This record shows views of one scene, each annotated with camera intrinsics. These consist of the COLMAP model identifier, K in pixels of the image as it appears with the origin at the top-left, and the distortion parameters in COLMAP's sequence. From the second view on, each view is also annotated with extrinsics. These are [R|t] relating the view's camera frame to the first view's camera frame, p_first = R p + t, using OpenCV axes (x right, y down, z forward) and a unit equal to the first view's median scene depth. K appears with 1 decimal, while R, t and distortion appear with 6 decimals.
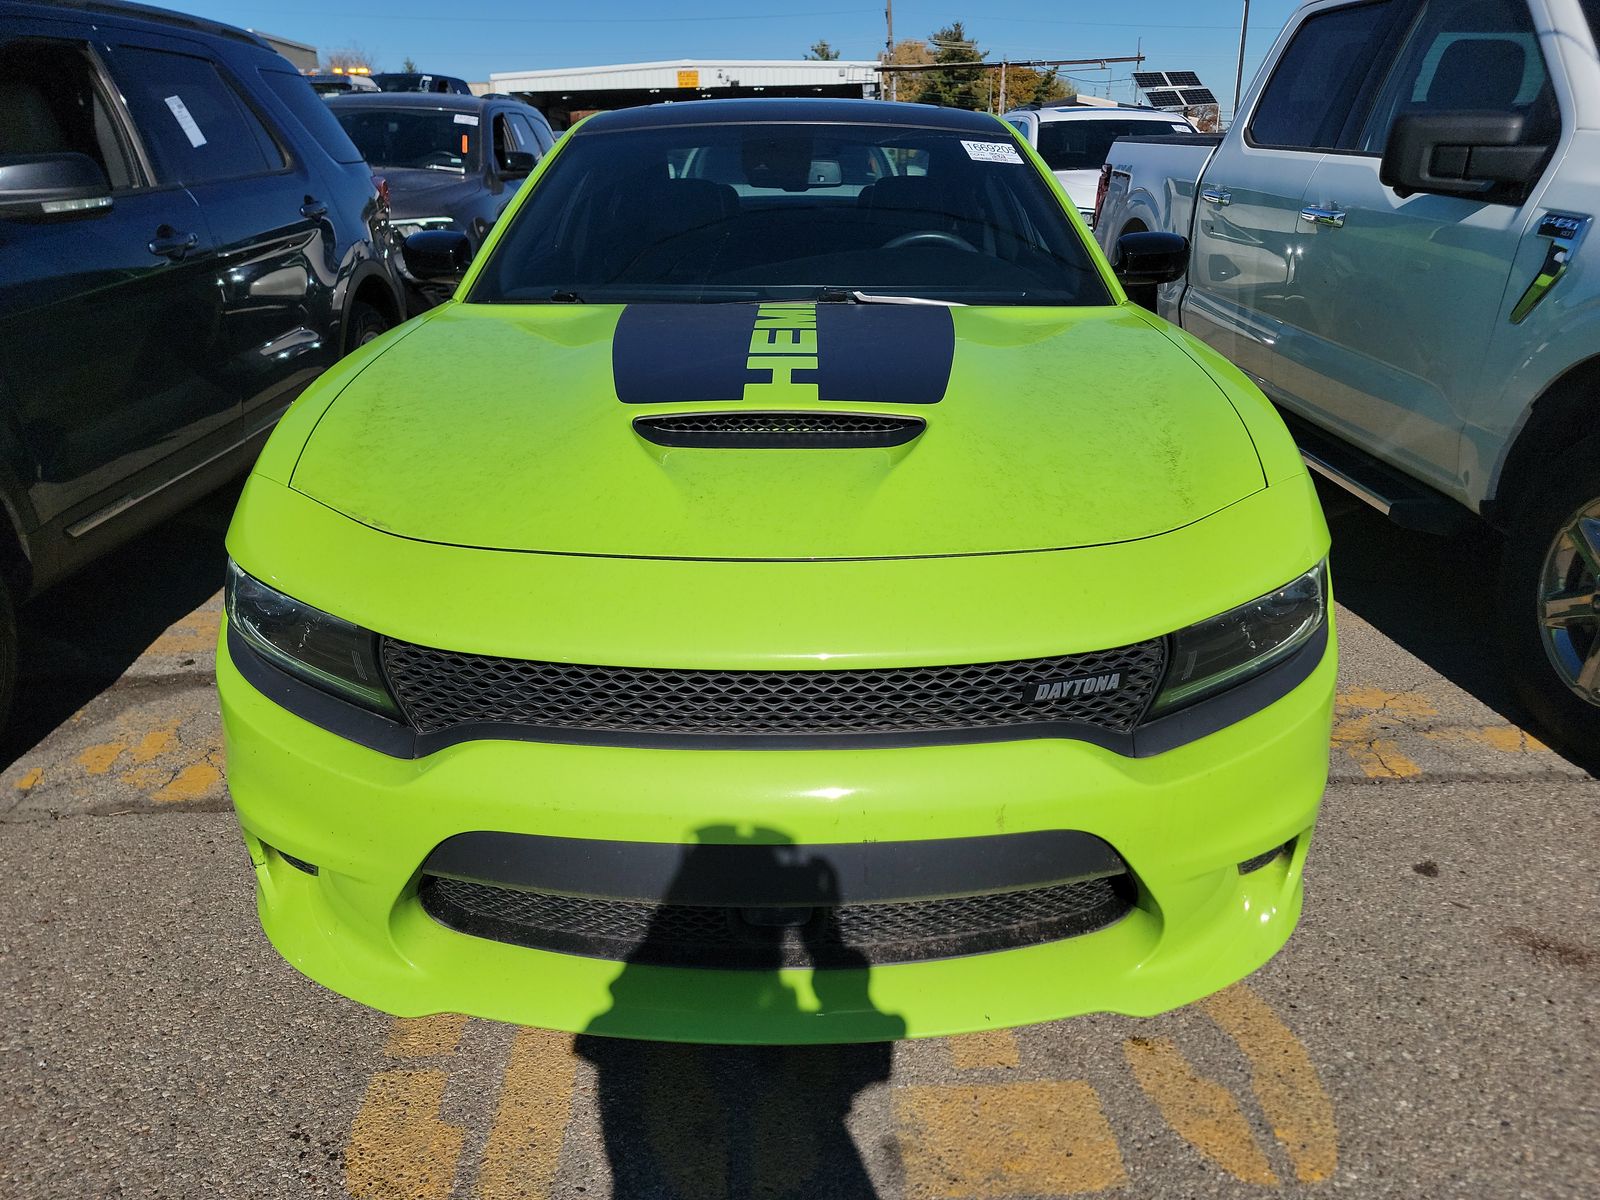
lens RADIAL K [[1098.3, 0, 796.0], [0, 1098.3, 615.7], [0, 0, 1]] dist [0.081167, -0.066334]
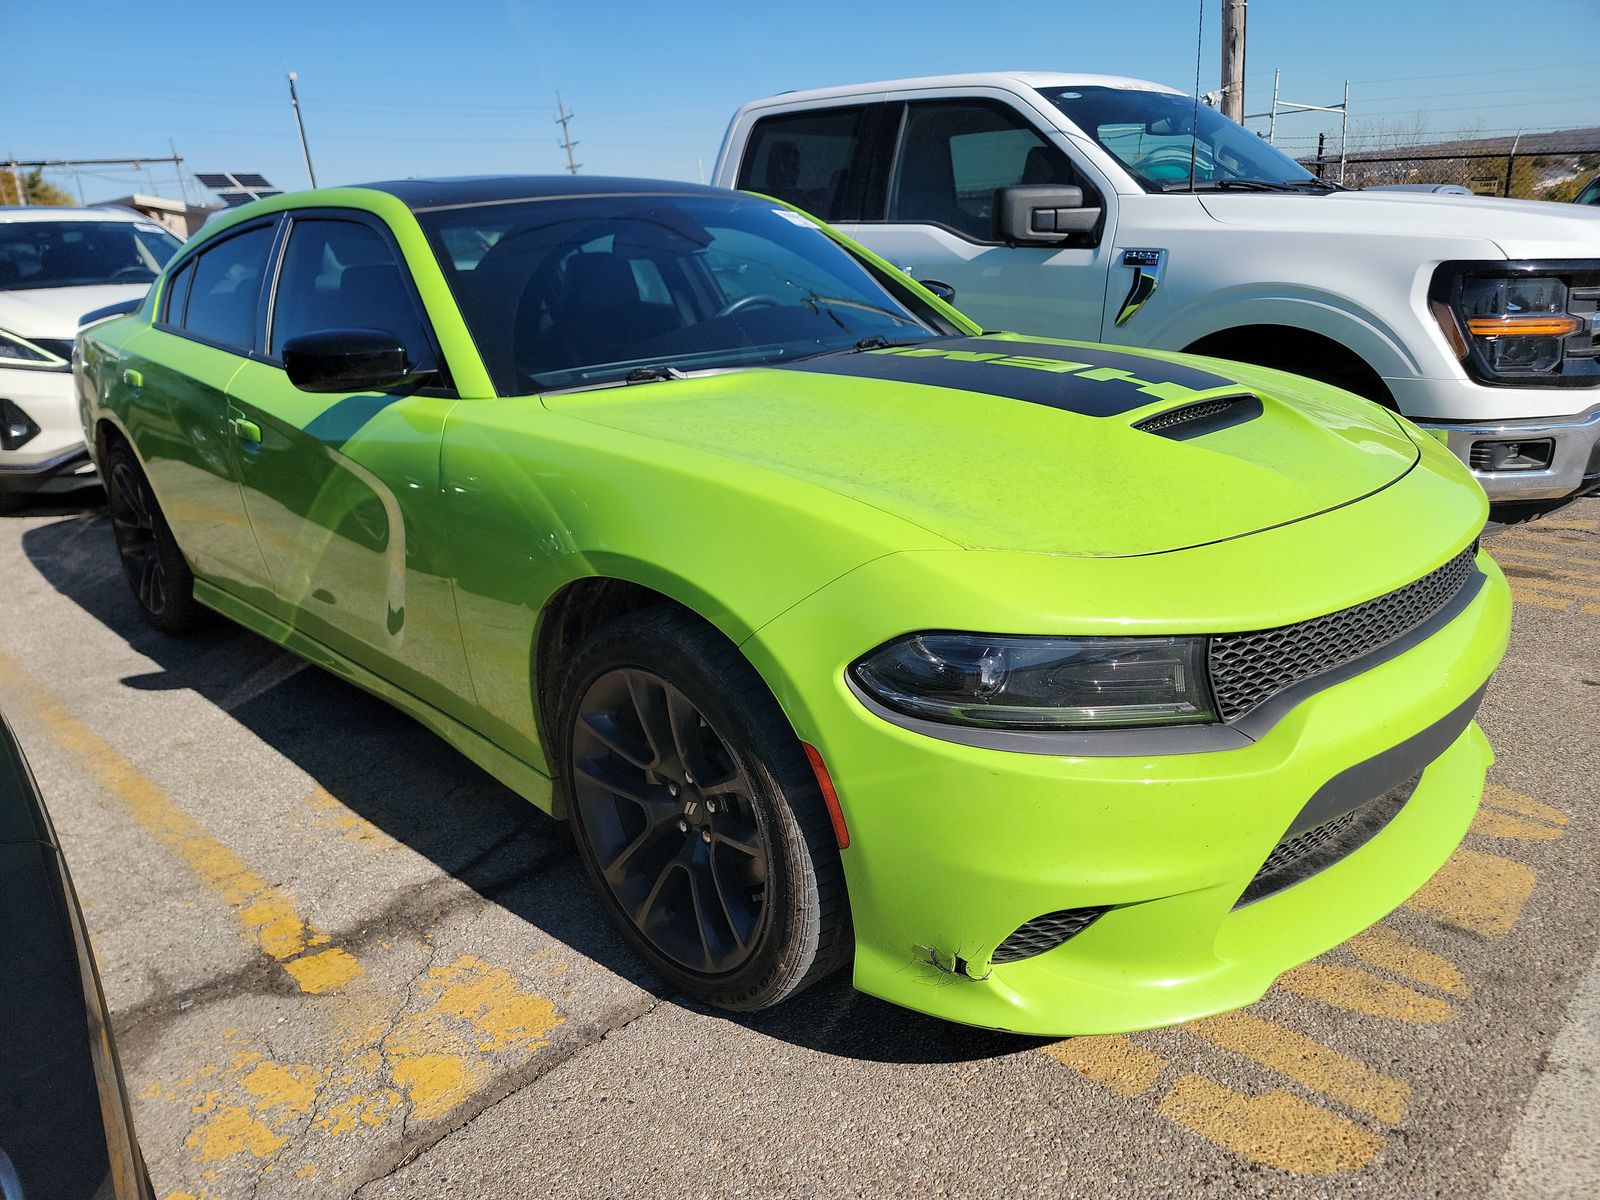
lens RADIAL K [[1098.3, 0, 796.0], [0, 1098.3, 615.7], [0, 0, 1]] dist [0.081167, -0.066334]
pose [[0.729243, -0.256435, 0.634387, -0.667348], [0.304429, 0.951898, 0.034833, -0.082264], [-0.612804, 0.167724, 0.772231, 0.213340]]
